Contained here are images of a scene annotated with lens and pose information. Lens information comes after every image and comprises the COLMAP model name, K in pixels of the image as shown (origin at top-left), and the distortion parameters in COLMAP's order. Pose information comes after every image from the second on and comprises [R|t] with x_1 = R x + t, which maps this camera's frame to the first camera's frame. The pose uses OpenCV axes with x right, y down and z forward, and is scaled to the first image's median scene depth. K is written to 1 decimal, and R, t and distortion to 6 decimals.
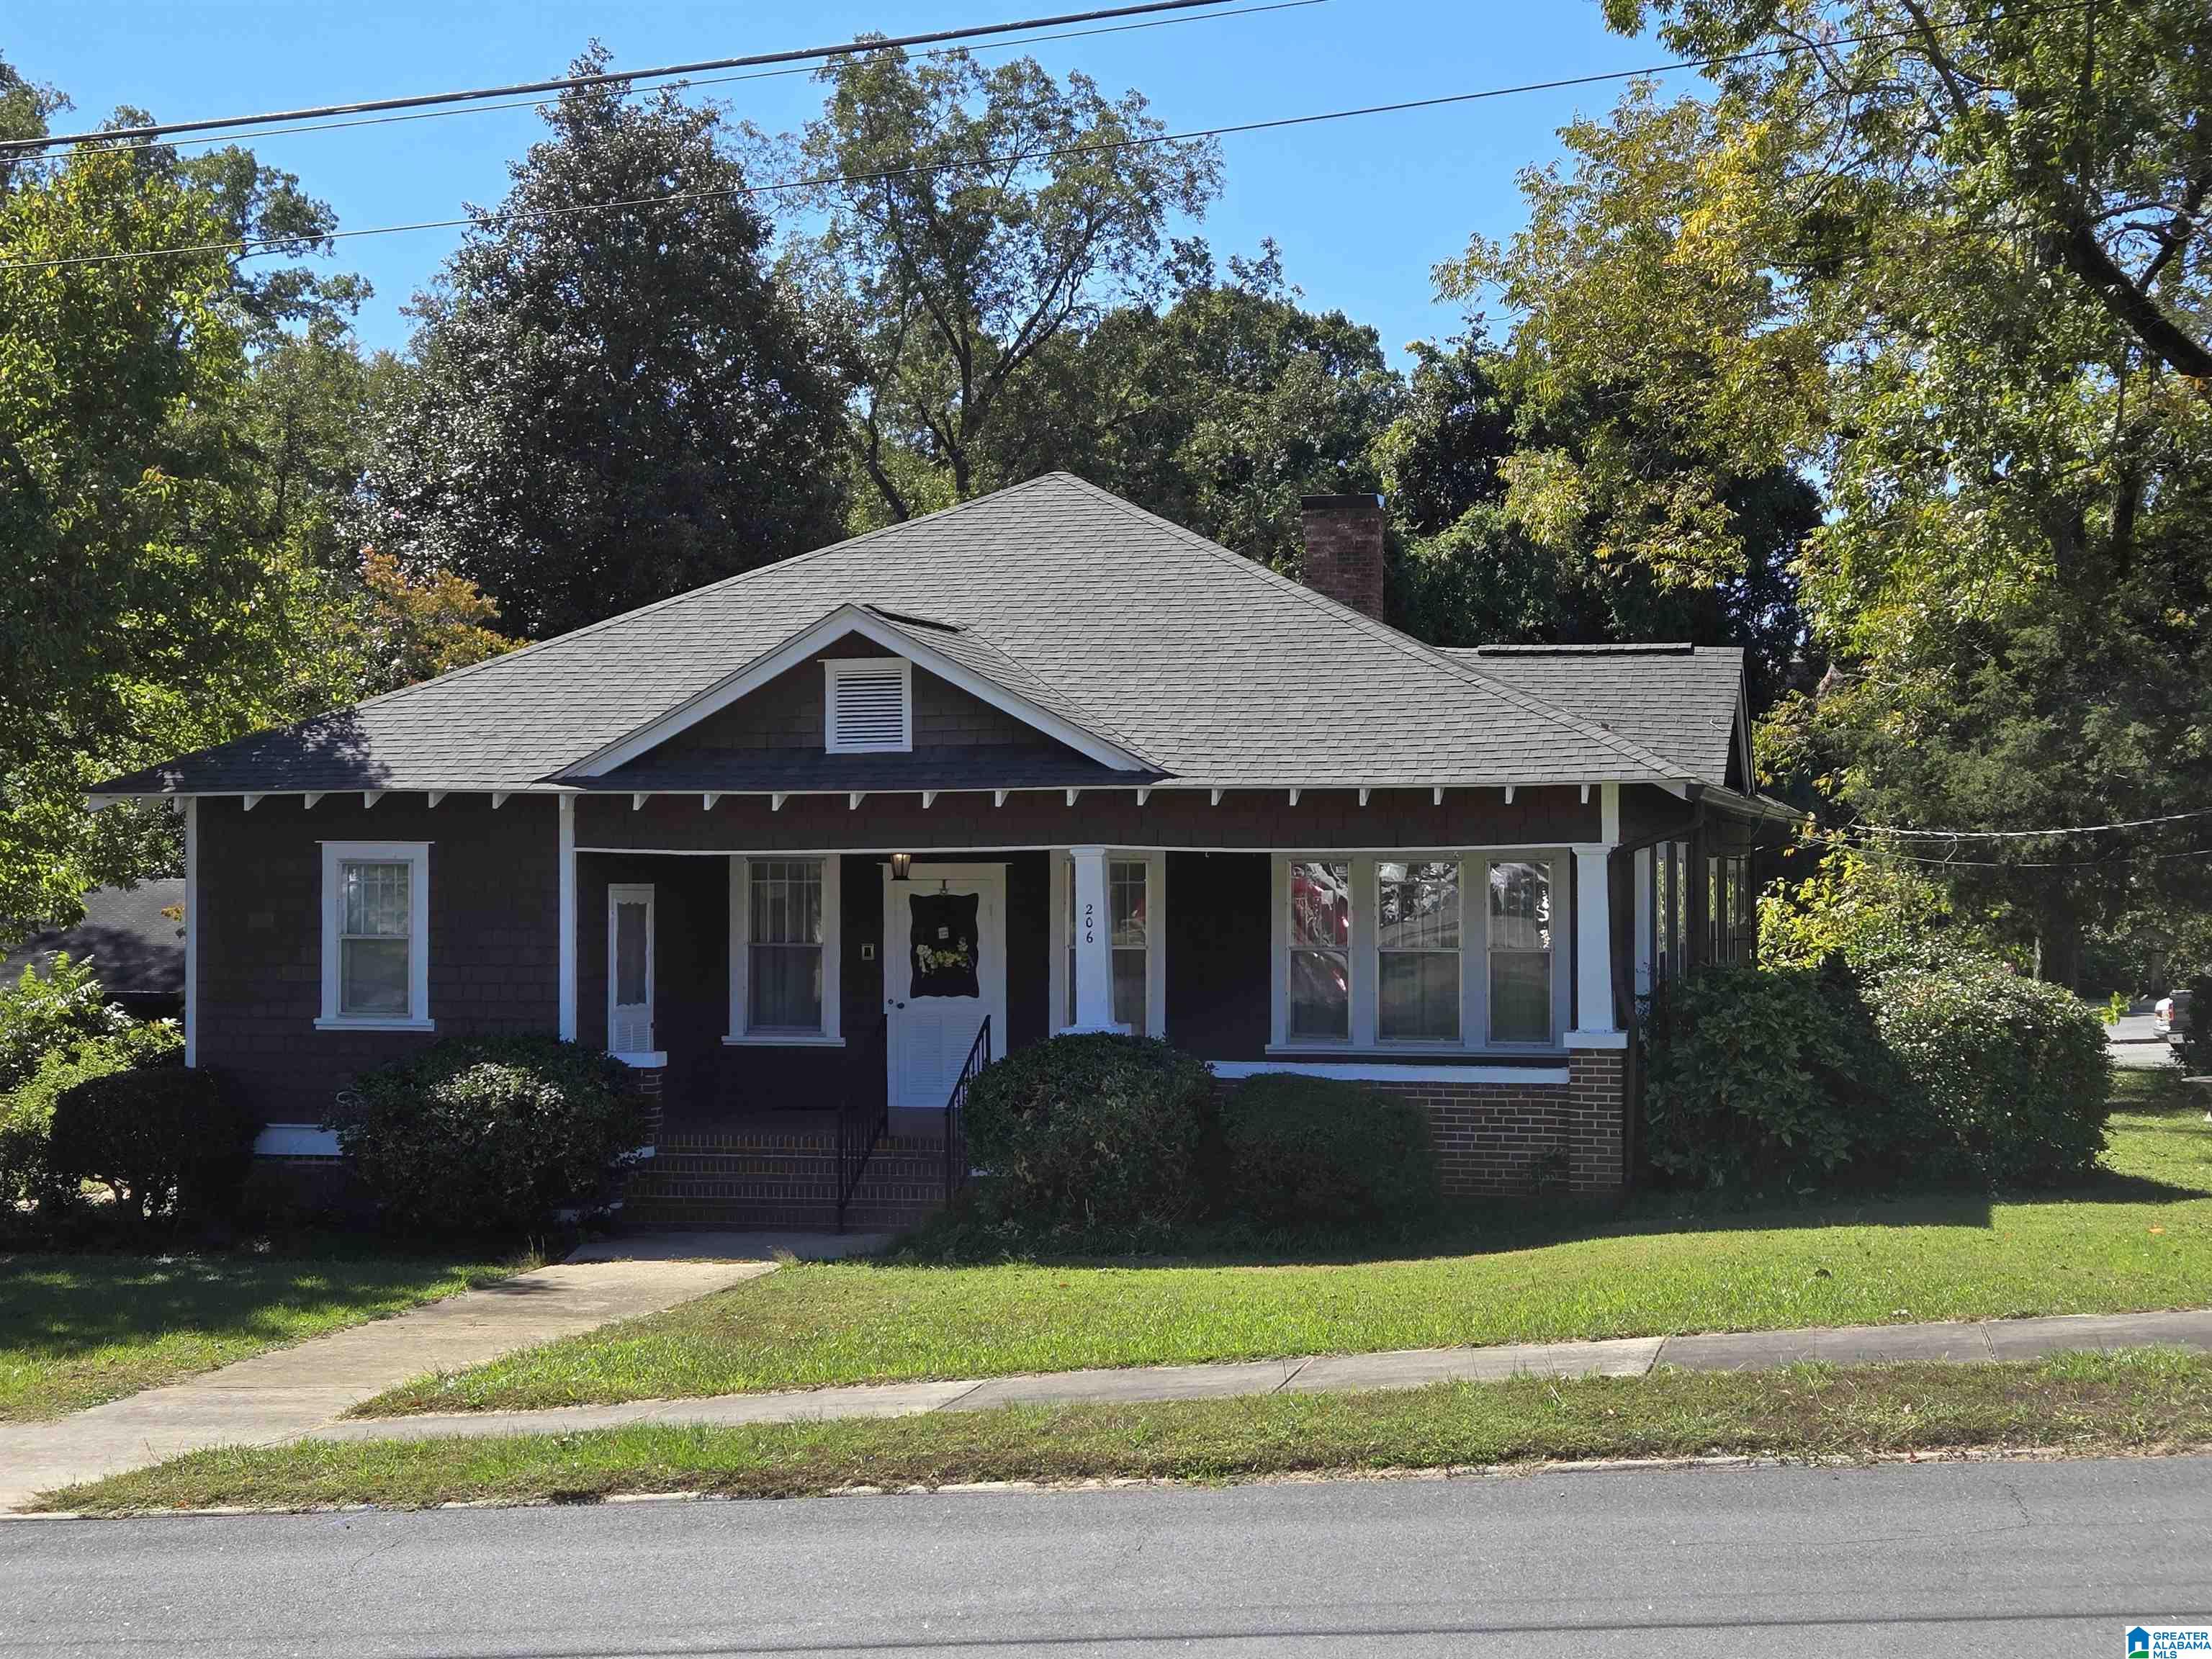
lens RADIAL K [[3244.7, 0, 1112.5], [0, 3244.7, 839.5], [0, 0, 1]] dist [0.073684, 0.000000]
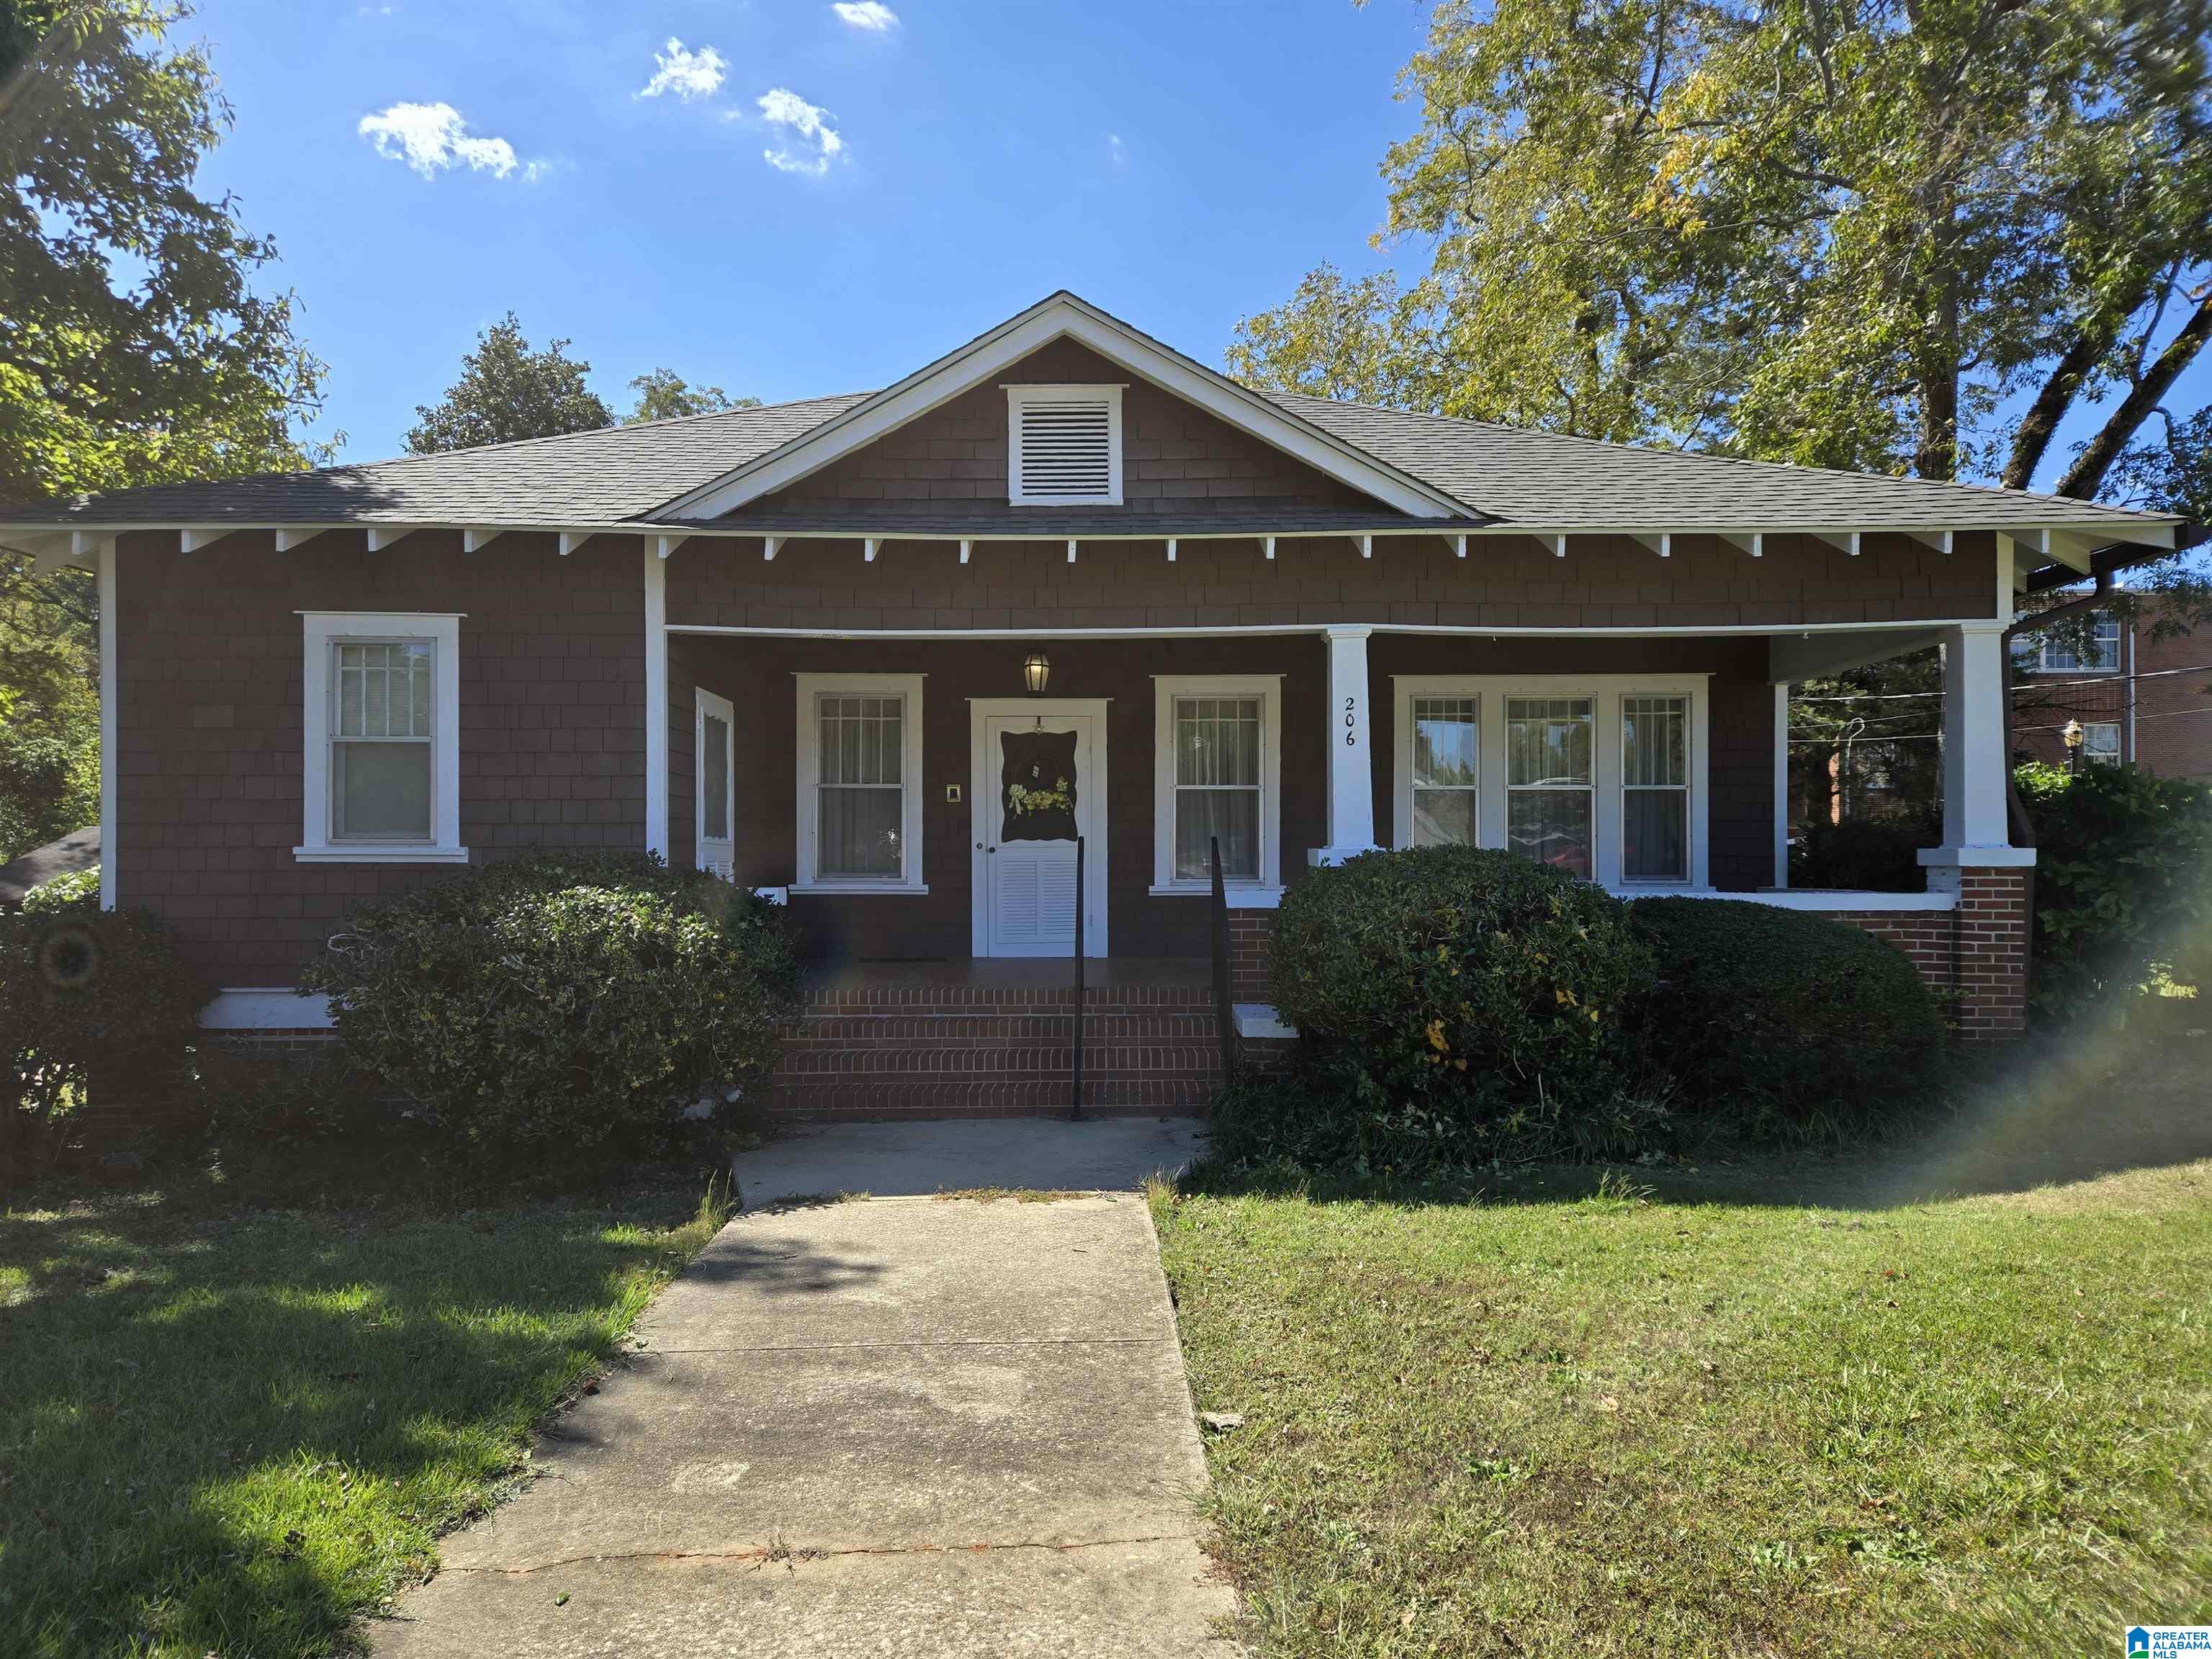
lens RADIAL K [[1484.6, 0, 1115.0], [0, 1484.6, 866.4], [0, 0, 1]] dist [0.066686, -0.047604]
pose [[0.968906, 0.001488, 0.247426, -0.146785], [-0.004333, 0.999931, 0.010957, 0.054768], [-0.247393, -0.011689, 0.968845, 0.614067]]
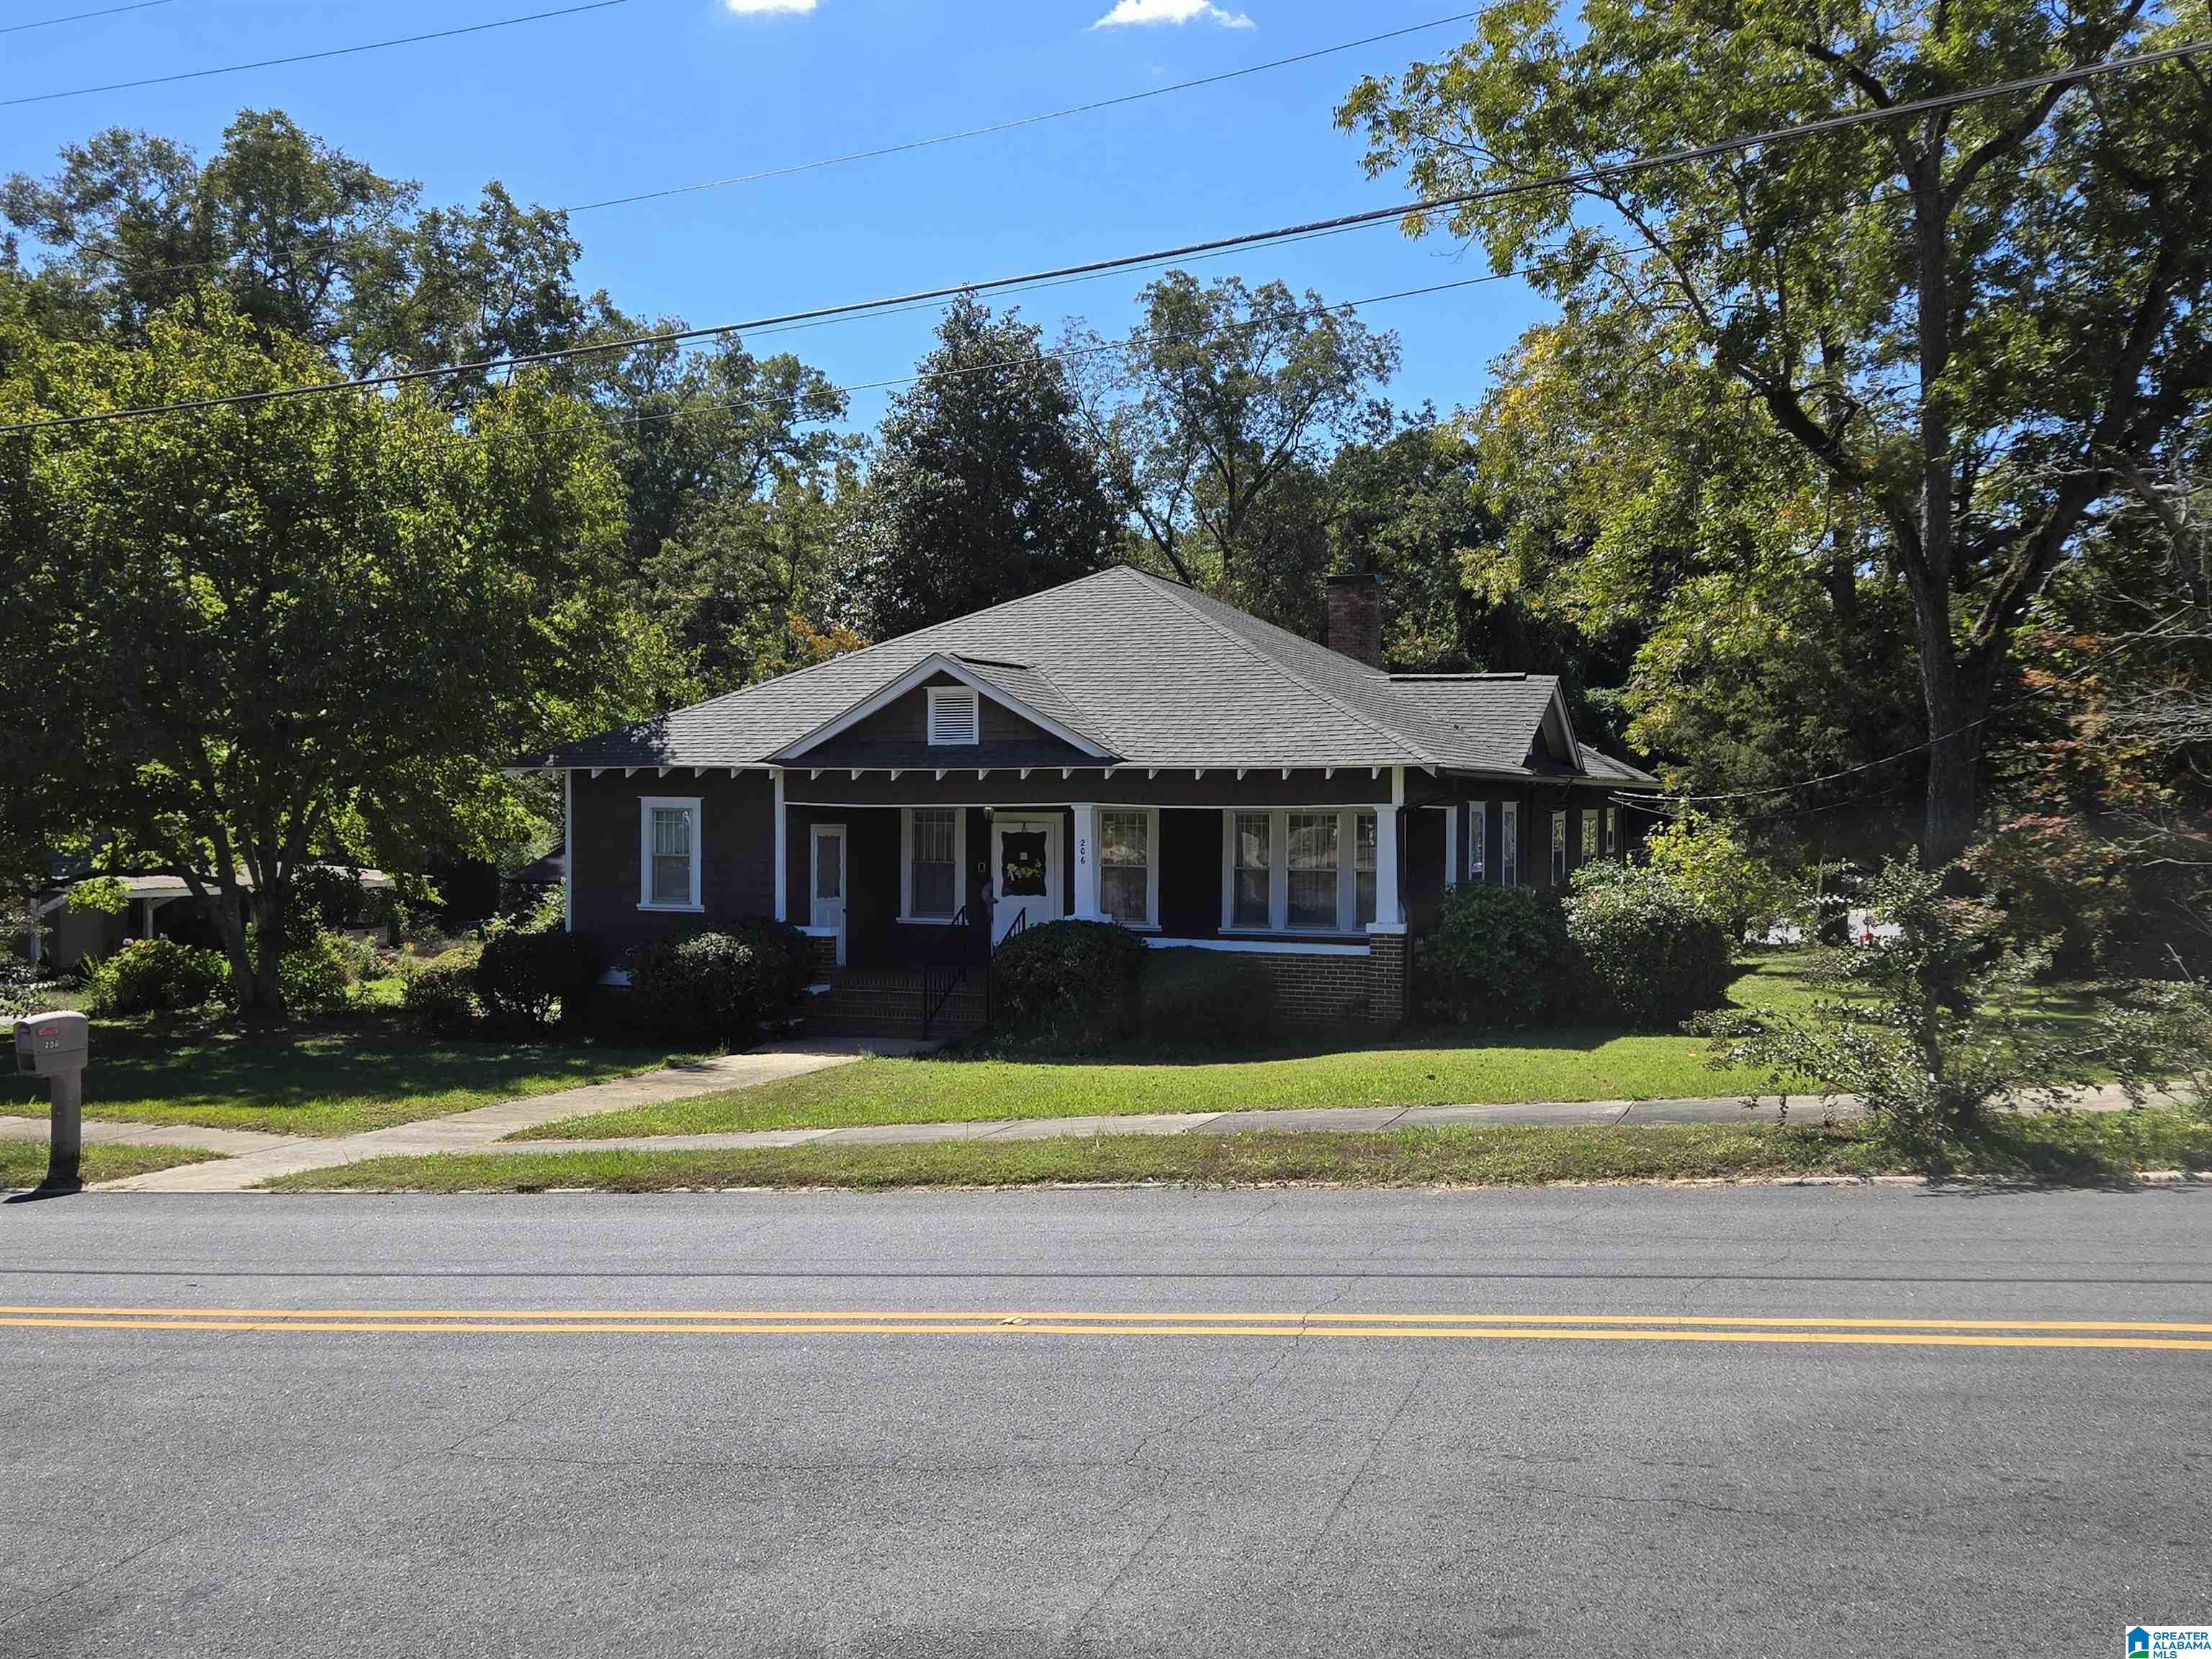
lens RADIAL K [[2079.5, 0, 1103.8], [0, 2079.5, 880.9], [0, 0, 1]] dist [0.079754, 0.007234]
pose [[0.991451, 0.011343, -0.129985, 0.129169], [-0.005600, 0.998995, 0.044460, -0.005301], [0.130359, -0.043352, 0.990519, -0.021949]]
